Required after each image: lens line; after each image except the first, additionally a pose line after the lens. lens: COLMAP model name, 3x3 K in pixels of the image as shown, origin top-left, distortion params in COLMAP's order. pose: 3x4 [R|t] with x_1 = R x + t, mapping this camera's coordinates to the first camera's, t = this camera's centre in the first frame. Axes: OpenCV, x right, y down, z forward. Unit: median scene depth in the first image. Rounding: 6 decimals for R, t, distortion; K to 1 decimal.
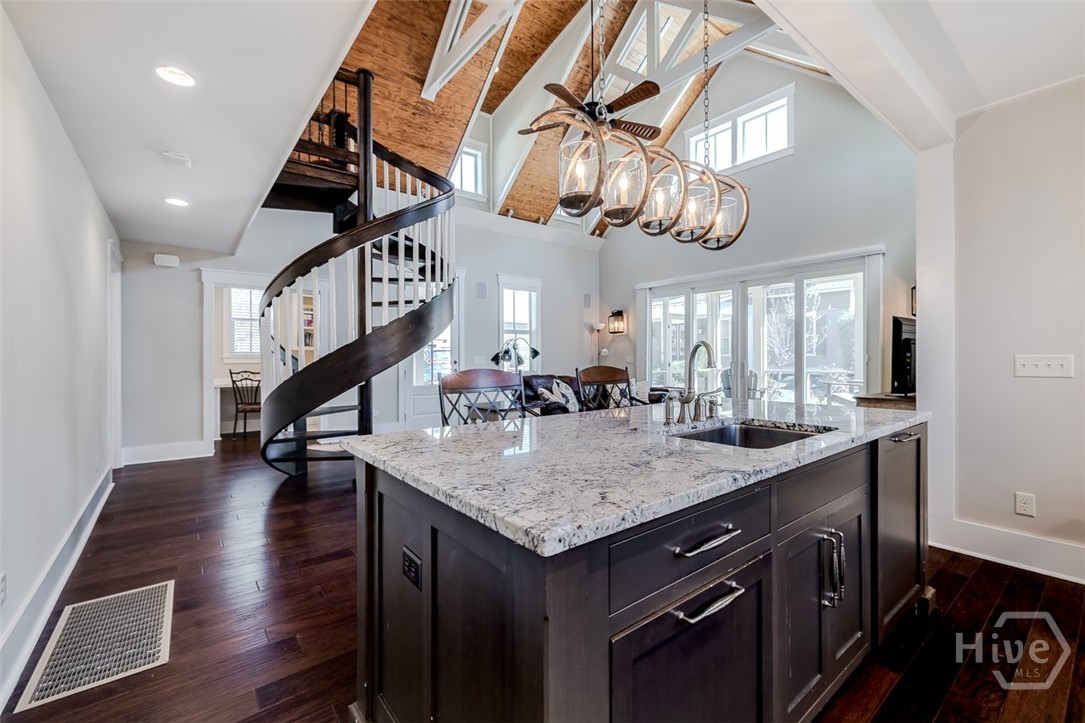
lens RADIAL K [[454.2, 0, 537.4], [0, 454.2, 359.6], [0, 0, 1]] dist [-0.002402, -0.000009]
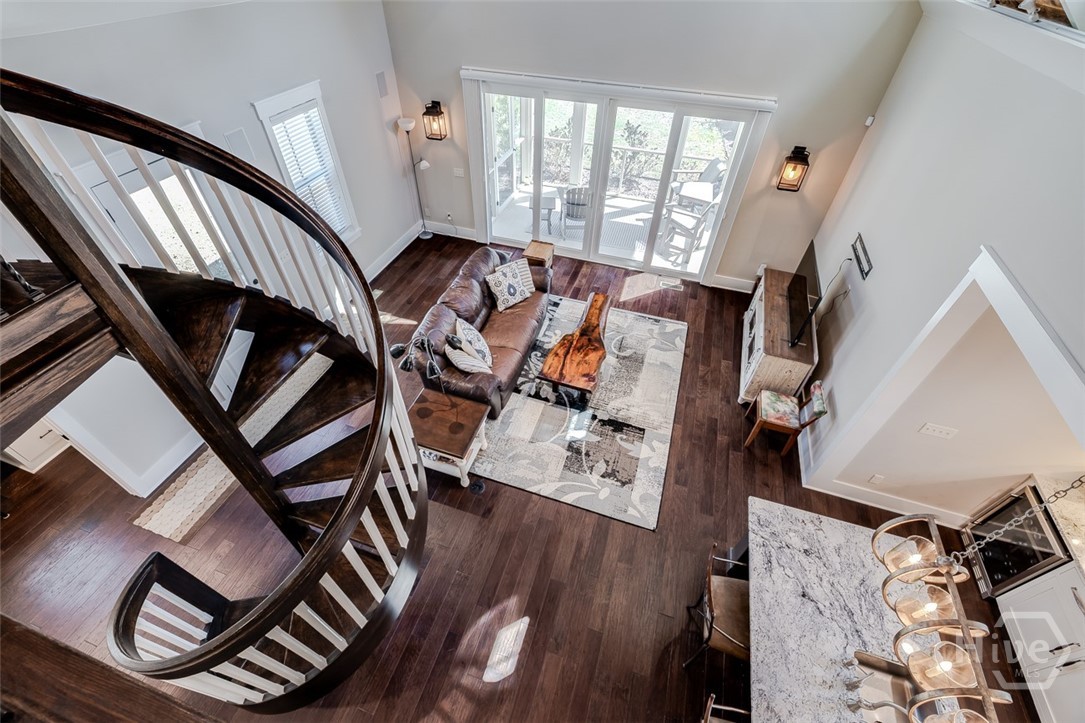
lens RADIAL K [[454.2, 0, 537.4], [0, 454.2, 359.6], [0, 0, 1]] dist [-0.002402, -0.000009]
pose [[0.834733, -0.369721, 0.408078, -0.124293], [-0.022040, 0.718051, 0.695641, -0.319099], [-0.550214, -0.589668, 0.591232, 0.261504]]
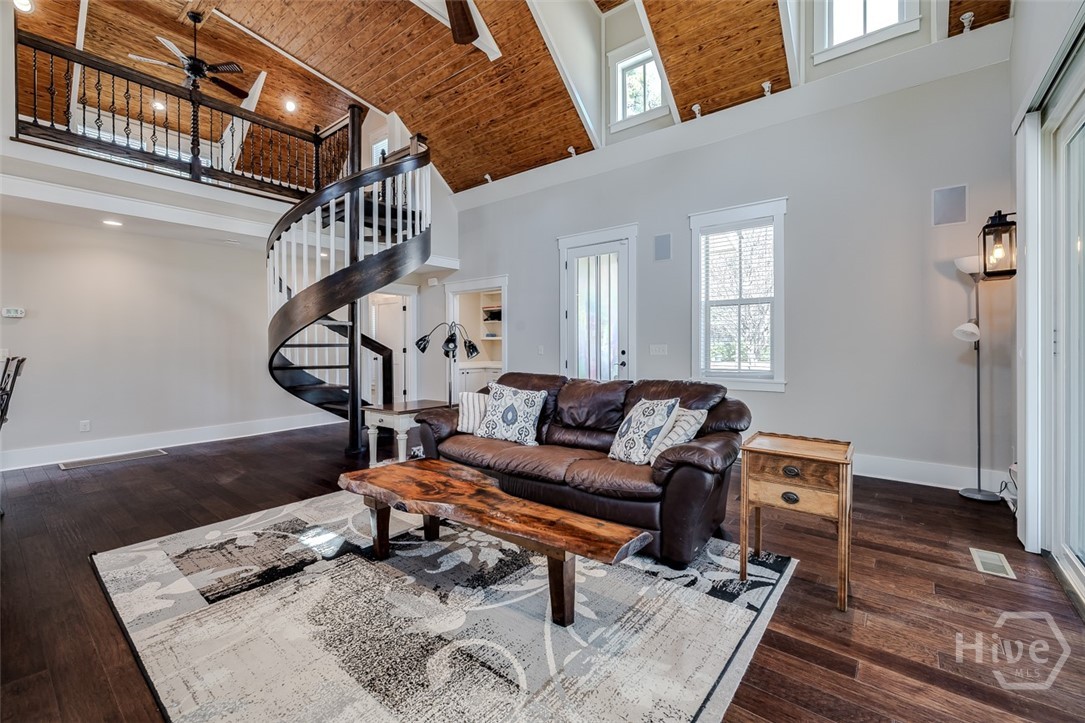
lens RADIAL K [[454.2, 0, 537.4], [0, 454.2, 359.6], [0, 0, 1]] dist [-0.002402, -0.000009]
pose [[0.217562, 0.033394, -0.975475, 0.442440], [-0.007512, 0.999442, 0.032539, -0.005009], [0.976018, 0.000248, 0.217692, 0.582305]]
